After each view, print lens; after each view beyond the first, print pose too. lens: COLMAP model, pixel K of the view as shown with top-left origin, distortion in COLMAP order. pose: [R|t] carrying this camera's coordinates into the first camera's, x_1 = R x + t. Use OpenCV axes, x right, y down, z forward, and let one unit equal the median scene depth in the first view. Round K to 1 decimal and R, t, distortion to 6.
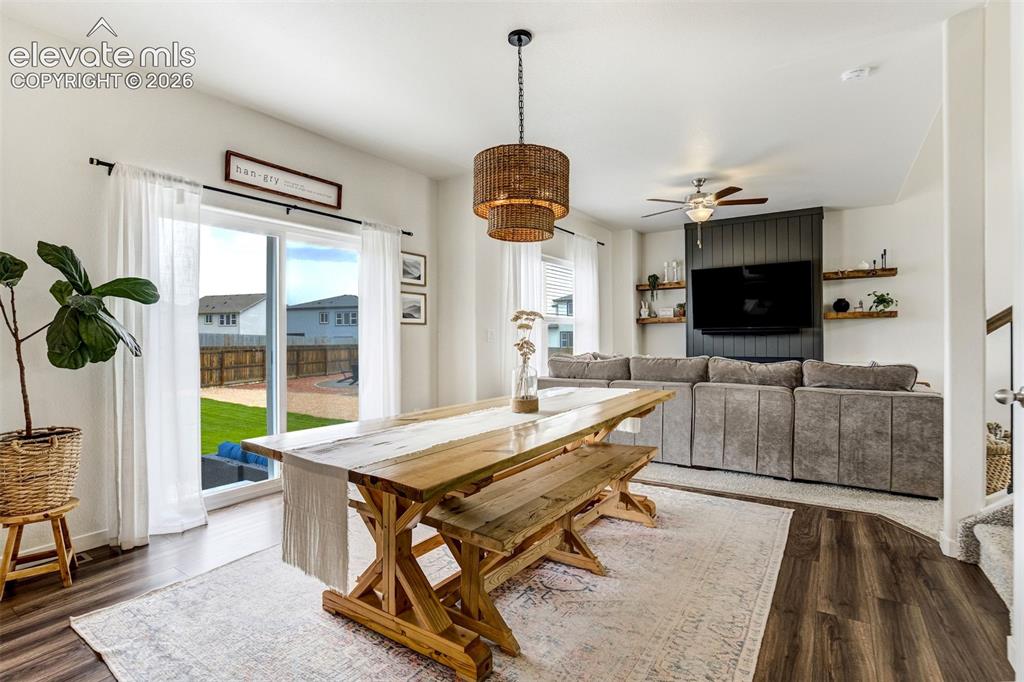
lens RADIAL K [[493.1, 0, 517.3], [0, 493.1, 330.6], [0, 0, 1]] dist [-0.033984, 0.010845]
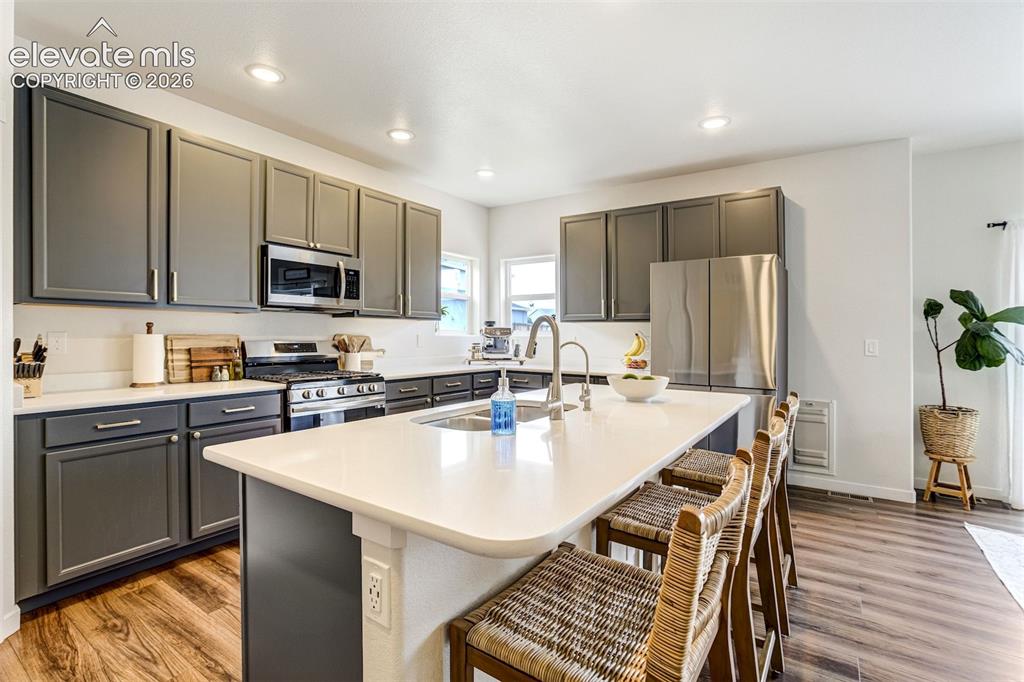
lens RADIAL K [[493.1, 0, 491.0], [0, 493.1, 331.3], [0, 0, 1]] dist [-0.033984, 0.010845]
pose [[-0.008105, 0.002579, -0.999964, 0.359469], [0.001636, 0.999995, 0.002565, -0.029815], [0.999966, -0.001616, -0.008109, -0.298672]]
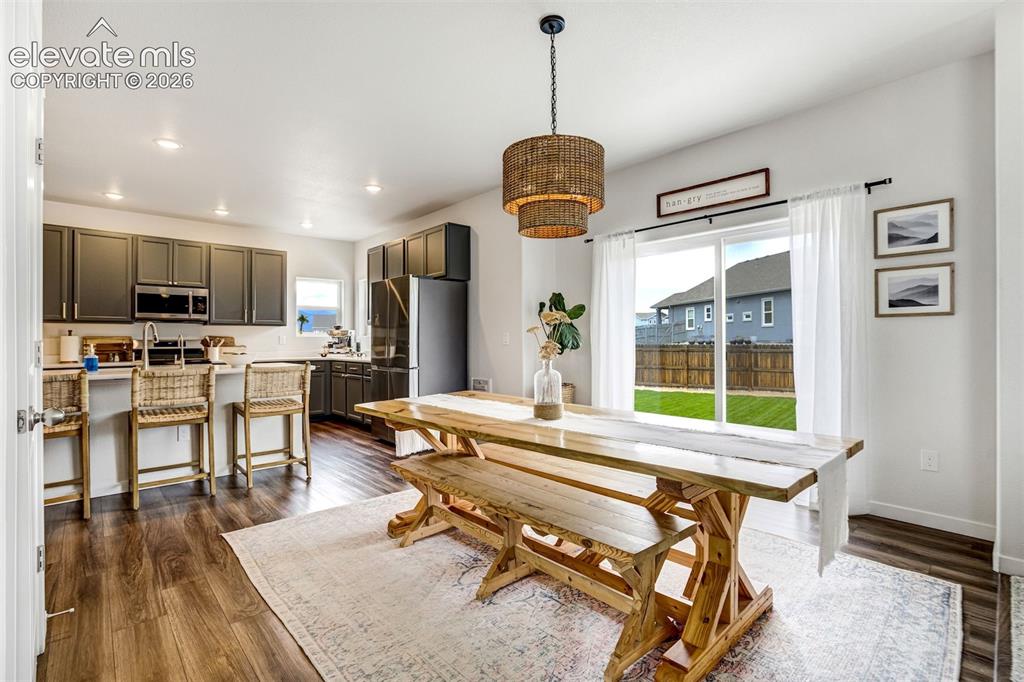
lens RADIAL K [[493.1, 0, 508.7], [0, 493.1, 337.4], [0, 0, 1]] dist [-0.033984, 0.010845]
pose [[-0.276143, 0.000746, -0.961116, 0.627954], [0.017299, 0.999842, -0.004194, 0.007774], [0.960961, -0.017785, -0.276112, 0.791880]]
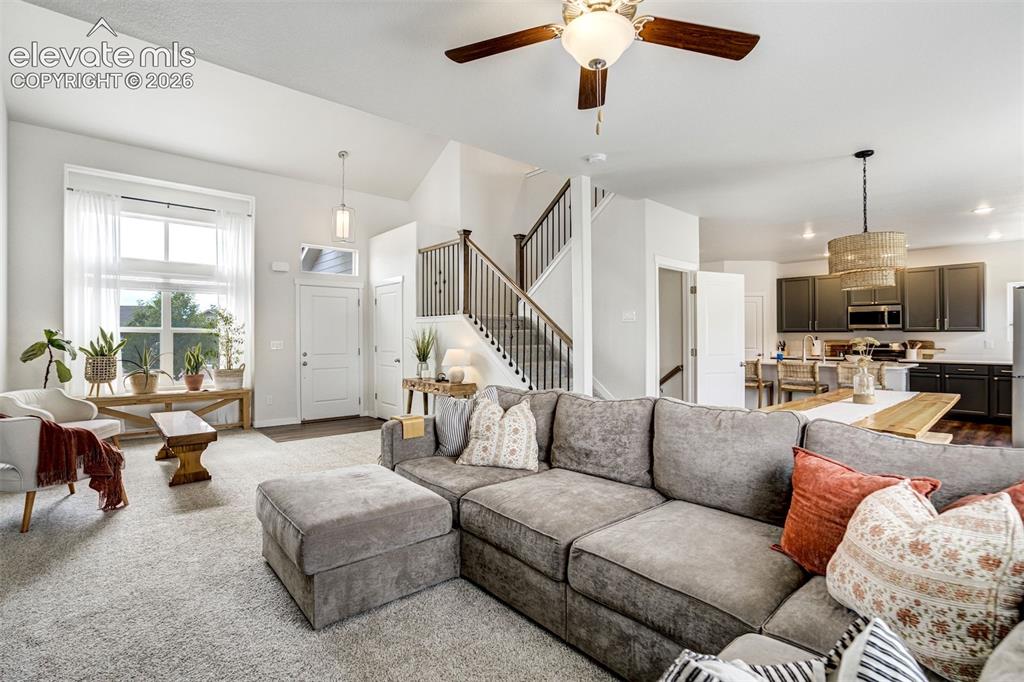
lens RADIAL K [[493.1, 0, 507.9], [0, 493.1, 343.5], [0, 0, 1]] dist [-0.033984, 0.010845]
pose [[-0.973654, 0.004300, 0.227989, 0.532087], [0.003958, 0.999990, -0.001961, -0.010508], [-0.227995, -0.001007, -0.973662, 1.769311]]
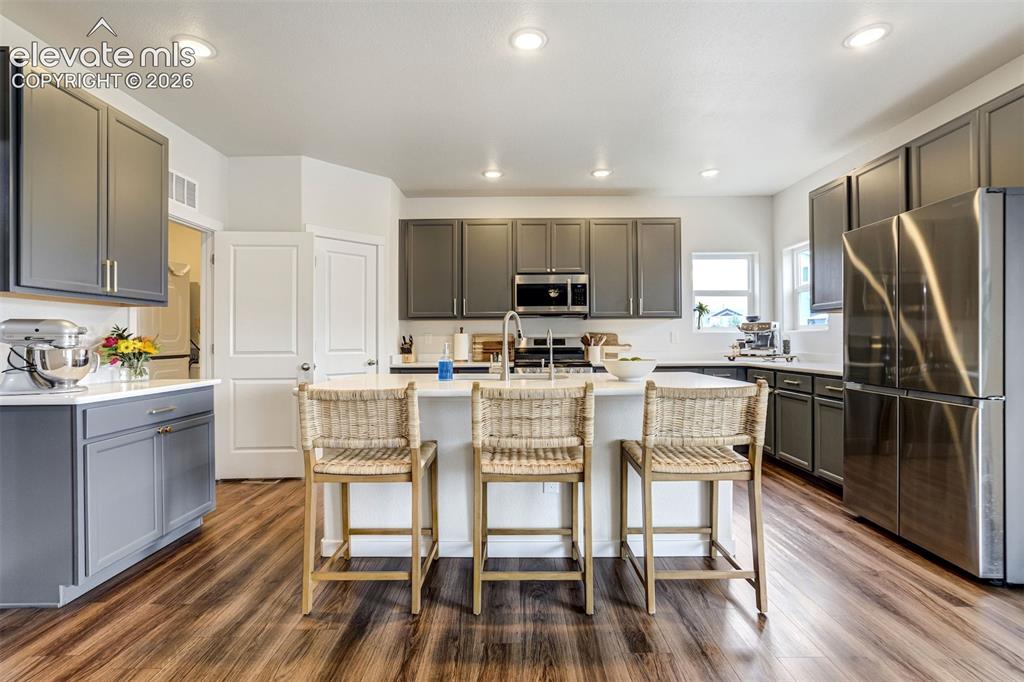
lens RADIAL K [[493.1, 0, 501.9], [0, 493.1, 344.6], [0, 0, 1]] dist [-0.033984, 0.010845]
pose [[-0.848204, 0.014846, -0.529461, 0.261905], [0.016777, 0.999859, 0.001159, 0.006475], [0.529403, -0.007899, -0.848334, 0.402662]]
